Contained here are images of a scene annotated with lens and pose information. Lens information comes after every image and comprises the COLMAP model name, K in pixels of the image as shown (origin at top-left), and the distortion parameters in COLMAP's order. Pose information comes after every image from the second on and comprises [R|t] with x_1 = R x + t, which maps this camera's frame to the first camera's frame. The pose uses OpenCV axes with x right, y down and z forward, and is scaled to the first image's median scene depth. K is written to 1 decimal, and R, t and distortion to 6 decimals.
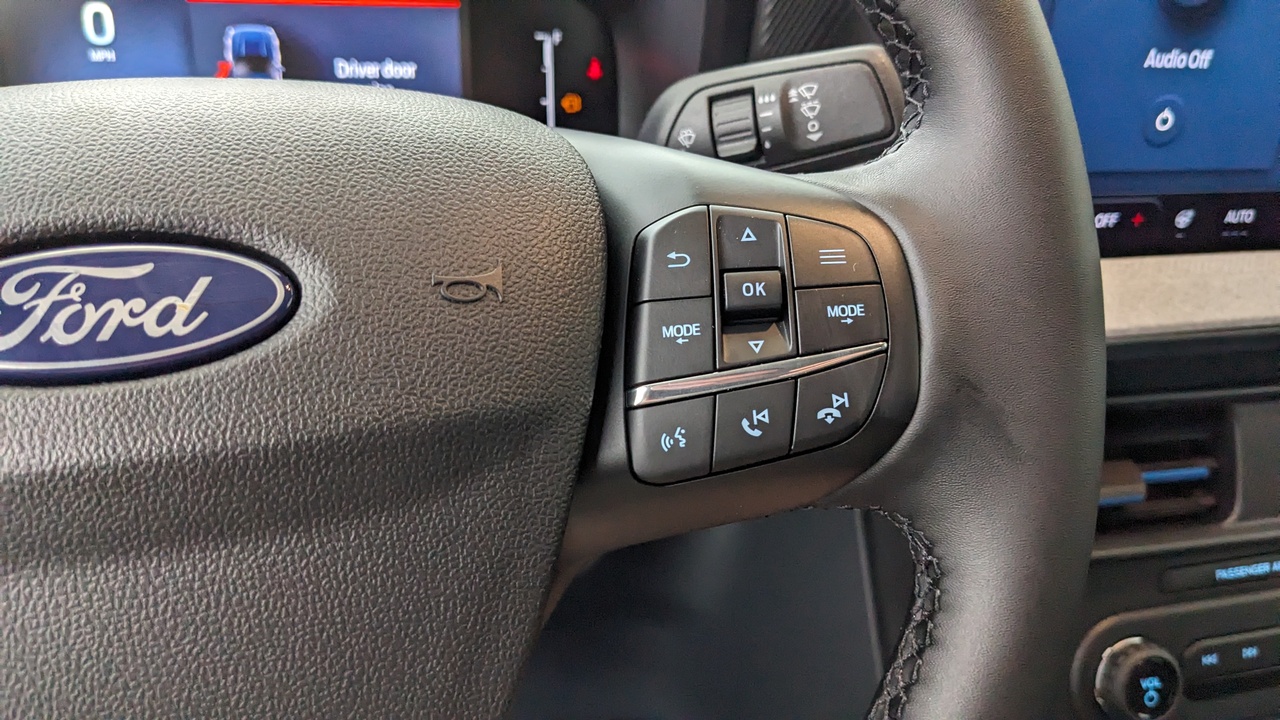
lens RADIAL K [[994.6, 0, 645.2], [0, 994.6, 359.7], [0, 0, 1]] dist [0.044234, -0.095878]
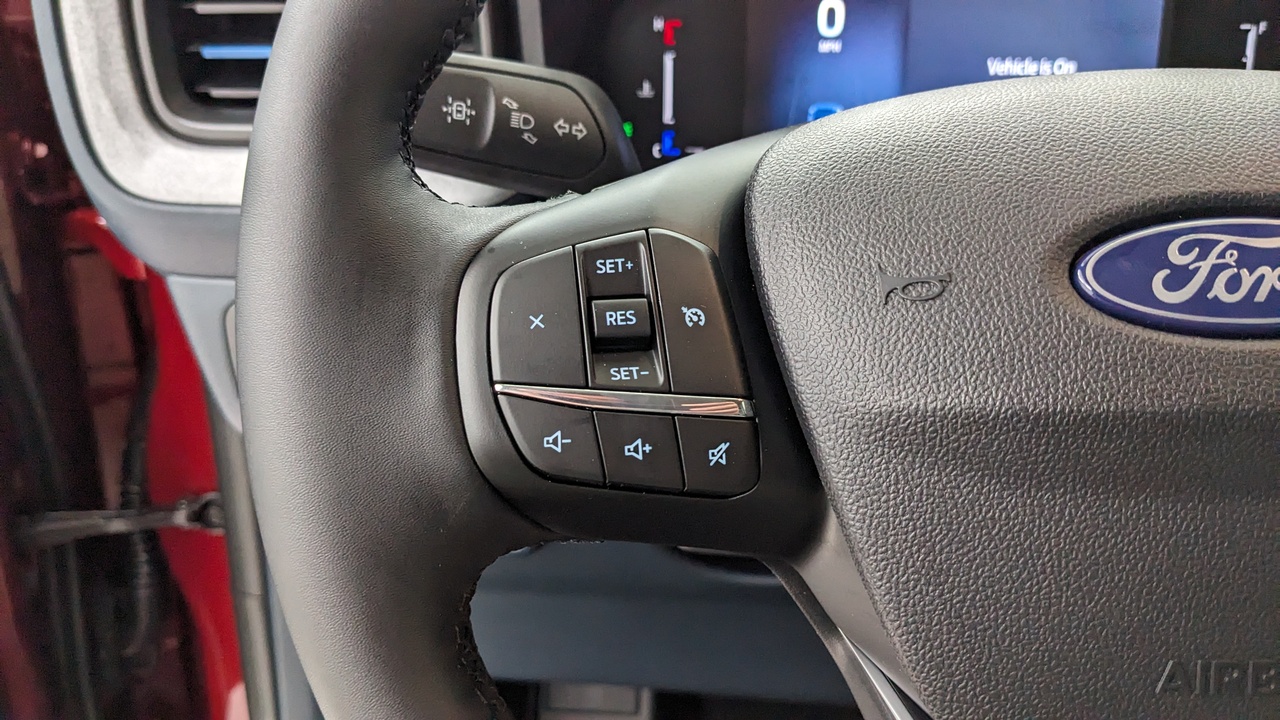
lens RADIAL K [[994.6, 0, 645.2], [0, 994.6, 359.7], [0, 0, 1]] dist [0.044234, -0.095878]
pose [[0.947859, 0.088324, -0.306207, -0.851817], [-0.085015, 0.996087, 0.024153, 0.078382], [0.307142, 0.003139, 0.951659, -0.289637]]
